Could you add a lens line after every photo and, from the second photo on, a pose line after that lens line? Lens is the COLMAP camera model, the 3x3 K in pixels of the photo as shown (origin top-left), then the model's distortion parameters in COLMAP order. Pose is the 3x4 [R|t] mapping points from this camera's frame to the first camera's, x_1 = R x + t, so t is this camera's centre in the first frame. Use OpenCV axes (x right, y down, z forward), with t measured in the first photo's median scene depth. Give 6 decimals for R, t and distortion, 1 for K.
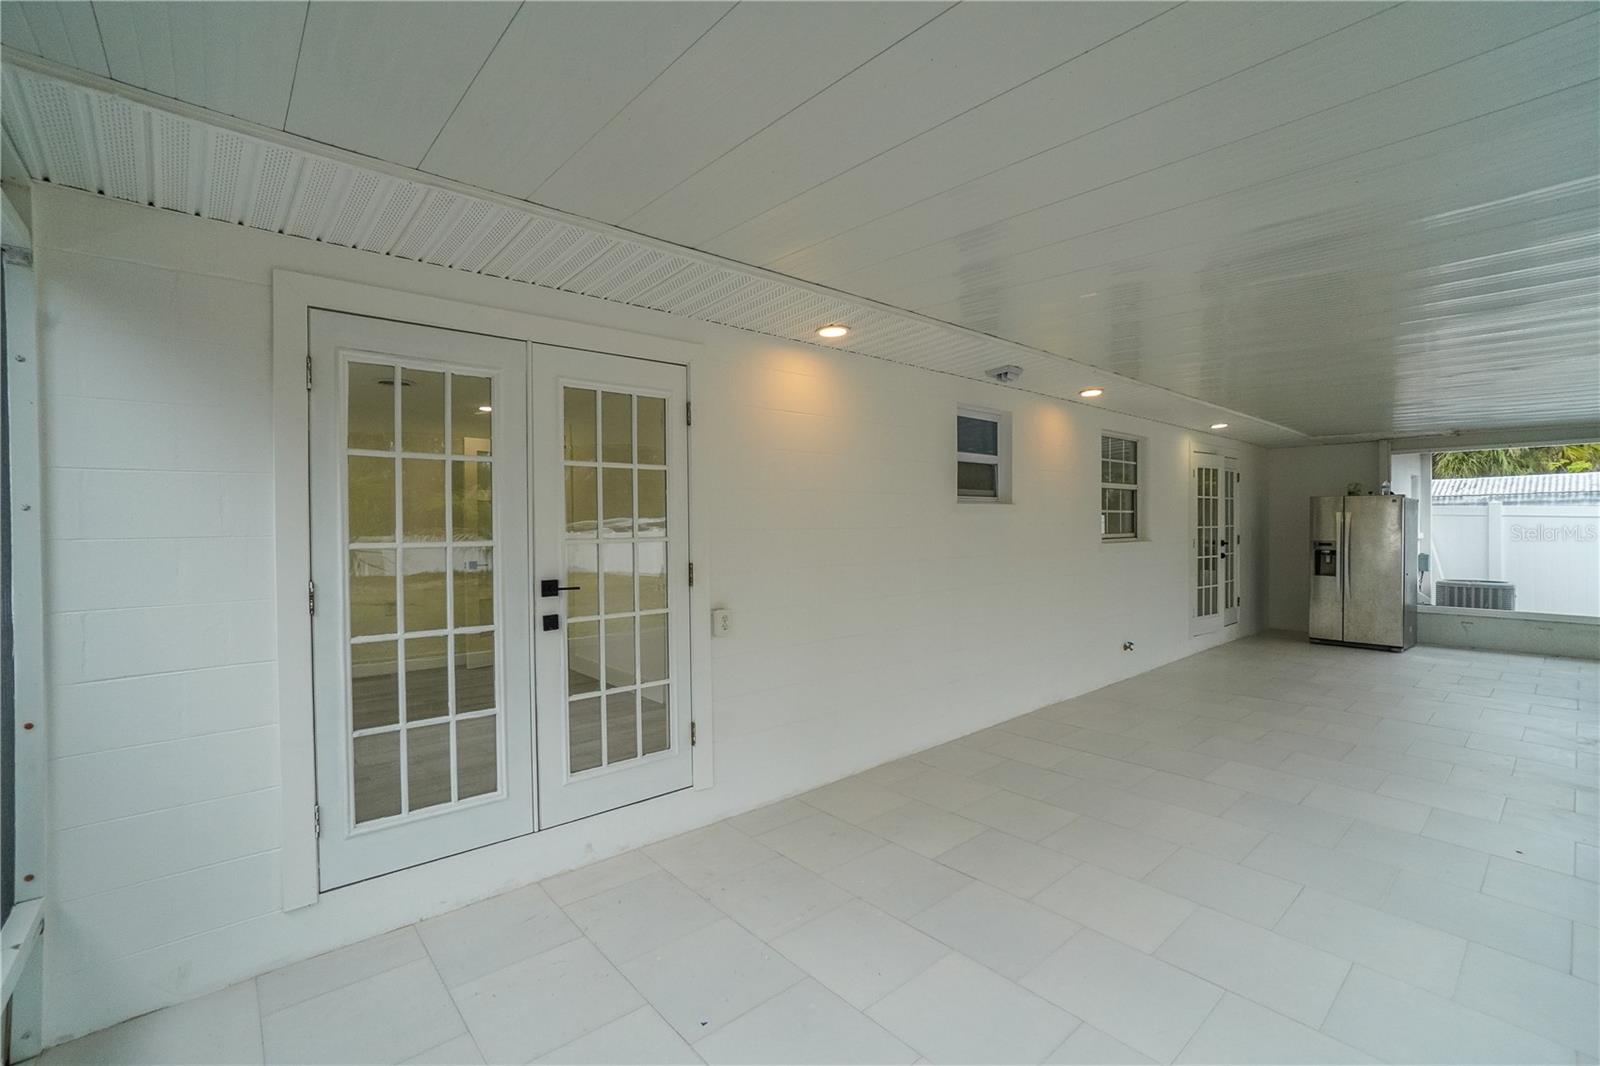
lens RADIAL K [[699.2, 0, 786.4], [0, 699.2, 532.2], [0, 0, 1]] dist [-0.057571, 0.019436]
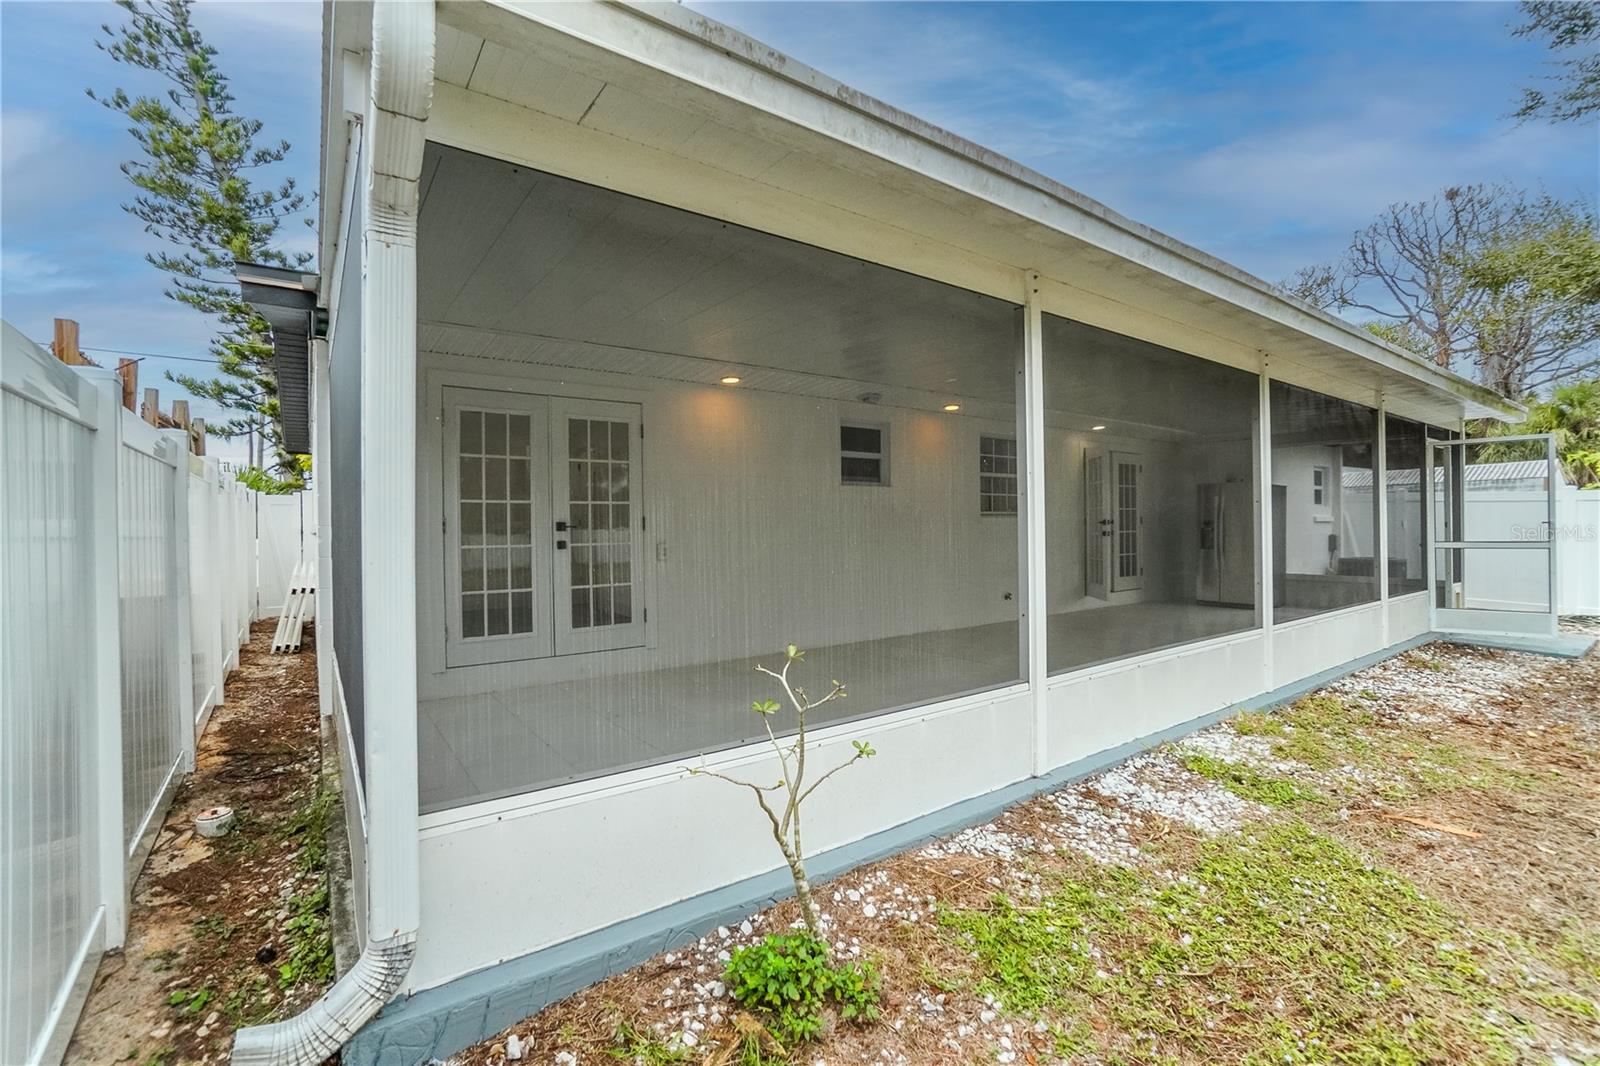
lens RADIAL K [[706.6, 0, 785.4], [0, 706.6, 536.4], [0, 0, 1]] dist [-0.042669, 0.014138]
pose [[0.996768, 0.001546, -0.080315, 0.328535], [-0.000838, 0.999960, 0.008854, 0.070440], [0.080325, -0.008758, 0.996730, -0.667582]]
